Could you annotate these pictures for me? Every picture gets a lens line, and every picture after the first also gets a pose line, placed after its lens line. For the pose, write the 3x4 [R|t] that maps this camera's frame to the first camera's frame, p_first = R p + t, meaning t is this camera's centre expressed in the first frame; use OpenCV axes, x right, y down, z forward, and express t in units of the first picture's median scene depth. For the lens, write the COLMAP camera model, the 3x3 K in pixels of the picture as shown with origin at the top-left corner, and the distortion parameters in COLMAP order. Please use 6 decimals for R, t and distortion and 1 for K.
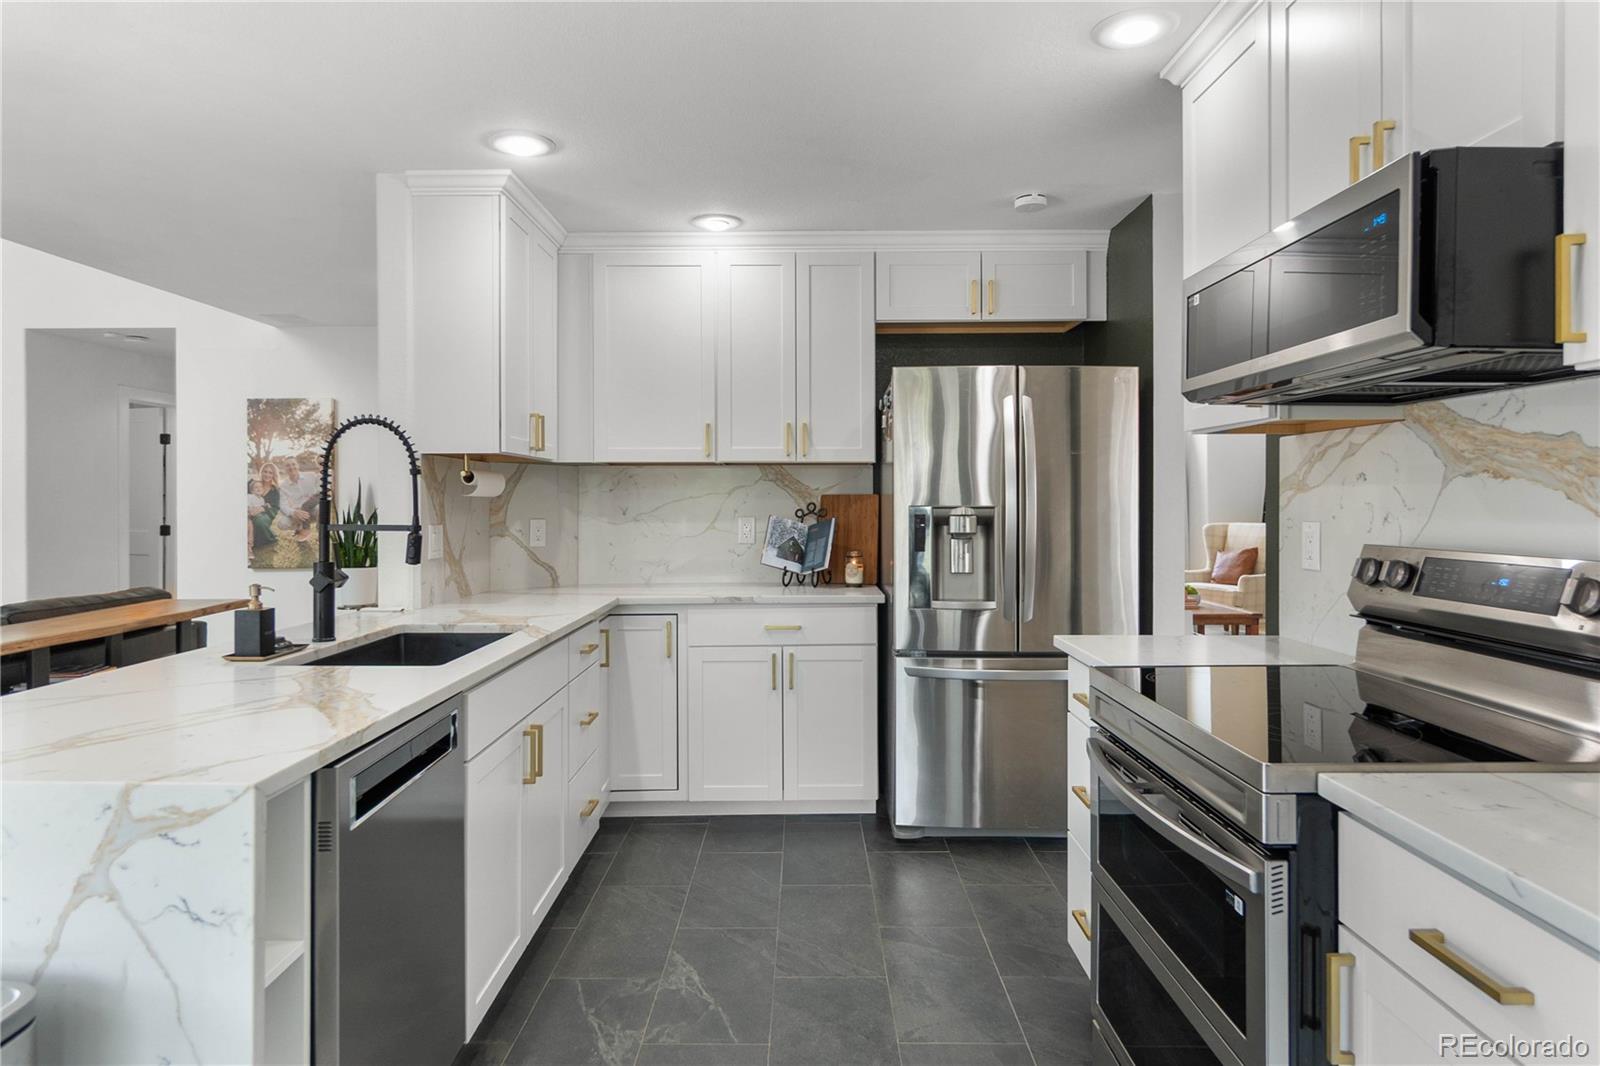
lens RADIAL K [[937.2, 0, 788.1], [0, 937.2, 498.5], [0, 0, 1]] dist [-0.002930, 0.002193]
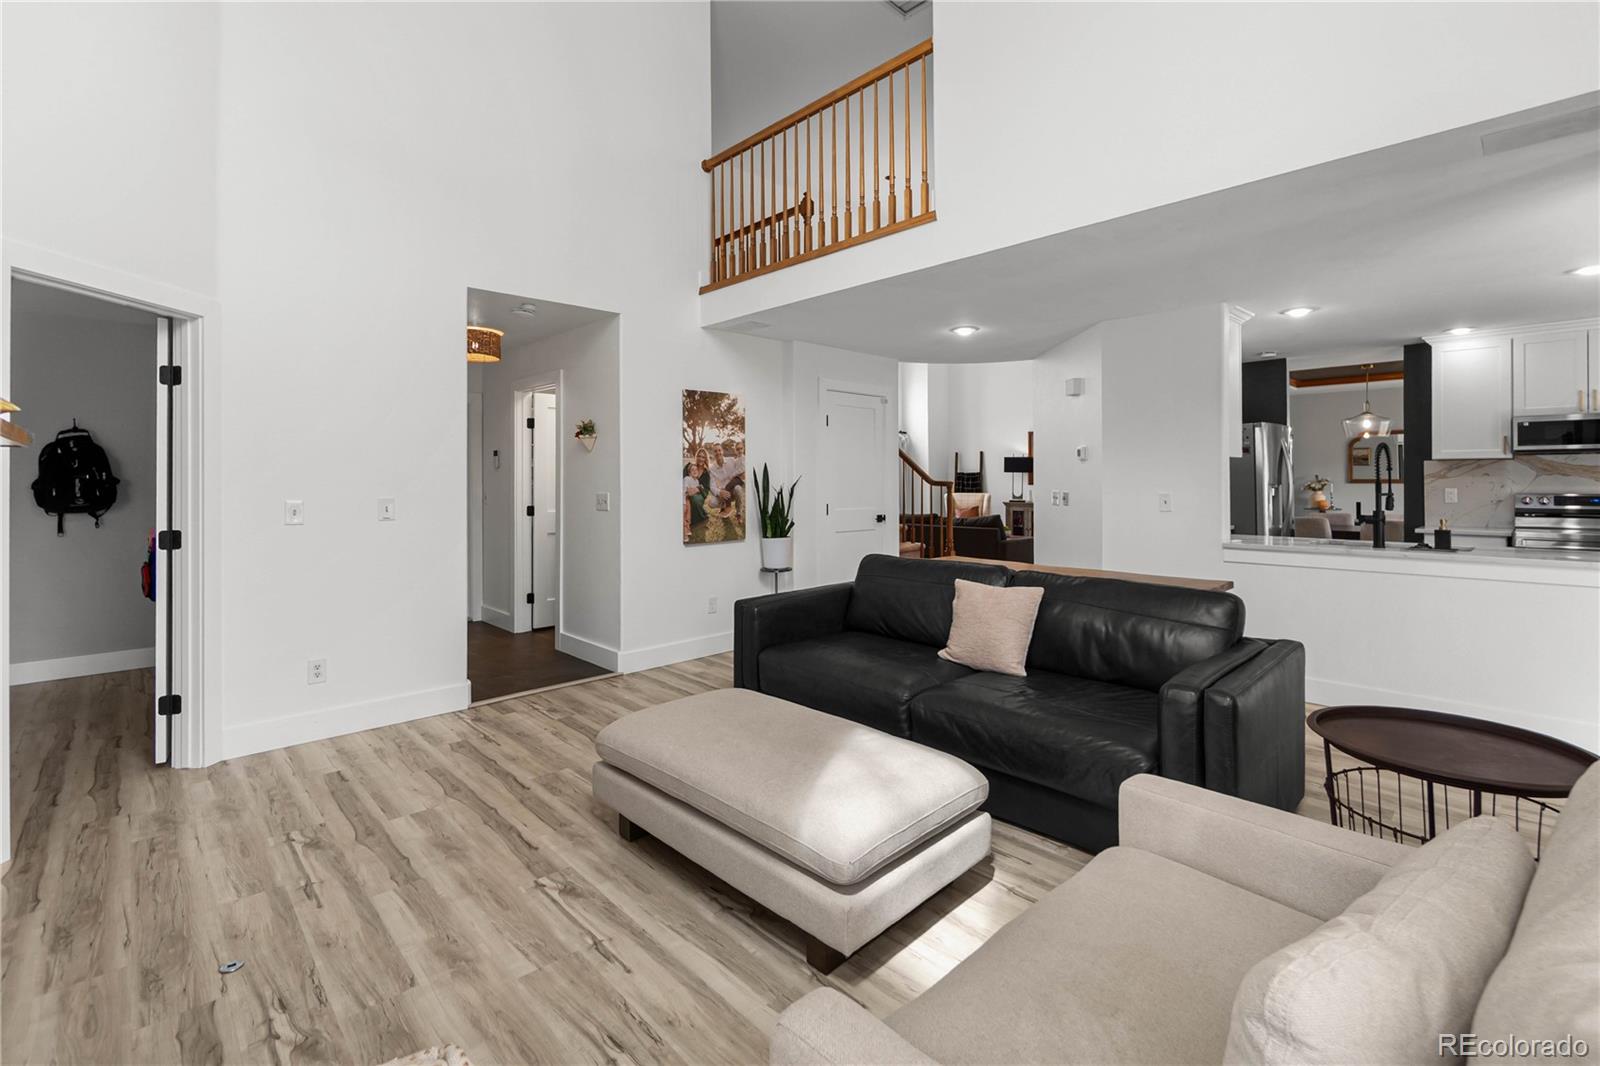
lens RADIAL K [[731.3, 0, 801.8], [0, 731.3, 476.6], [0, 0, 1]] dist [0.002140, 0.002425]
pose [[0.715655, 0.000056, 0.698454, -1.573514], [-0.000661, 1.000000, 0.000597, -0.007581], [-0.698454, -0.000889, 0.715654, 0.429216]]
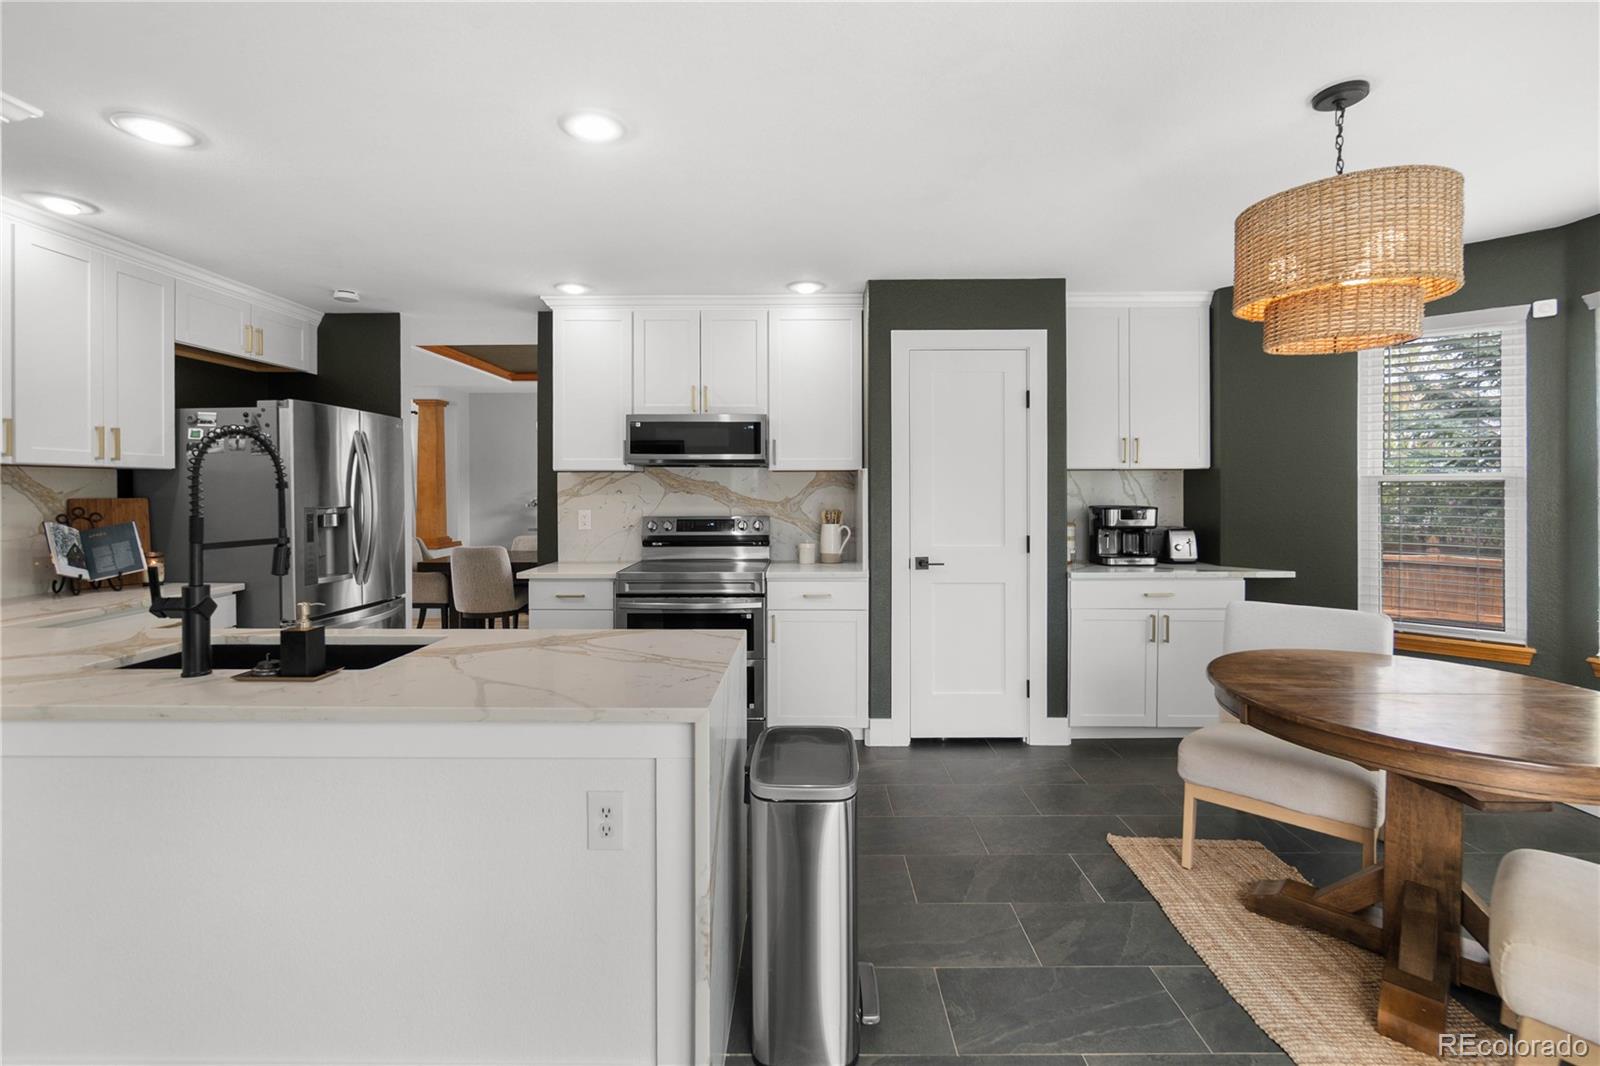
lens RADIAL K [[731.3, 0, 770.6], [0, 731.3, 491.2], [0, 0, 1]] dist [0.002140, 0.002425]
pose [[0.019335, -0.002650, 0.999810, -0.738750], [0.000041, 0.999996, 0.002650, -0.014979], [-0.999813, -0.000011, 0.019335, 0.277641]]
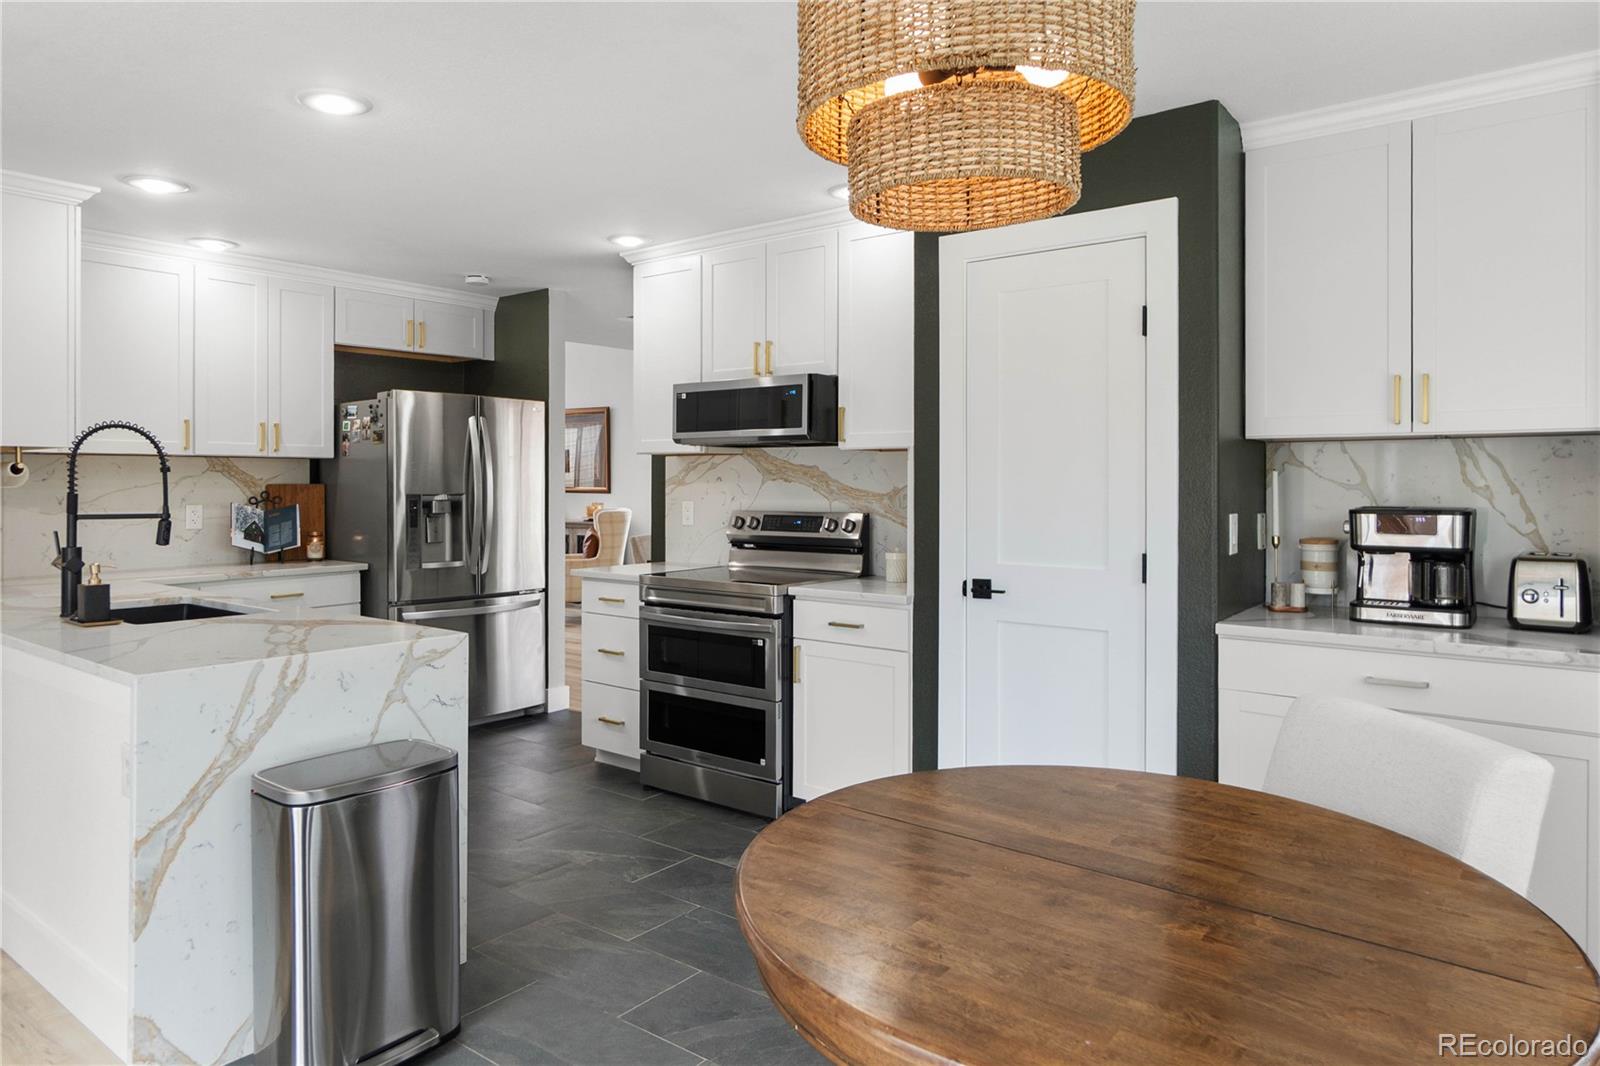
lens RADIAL K [[1027.7, 0, 758.7], [0, 1027.7, 481.7], [0, 0, 1]] dist [0.005154, 0.010198]
pose [[0.636800, 0.000901, 0.771028, -0.581032], [-0.002036, 0.999998, 0.000513, -0.009662], [-0.771026, -0.001896, 0.636801, -0.283951]]
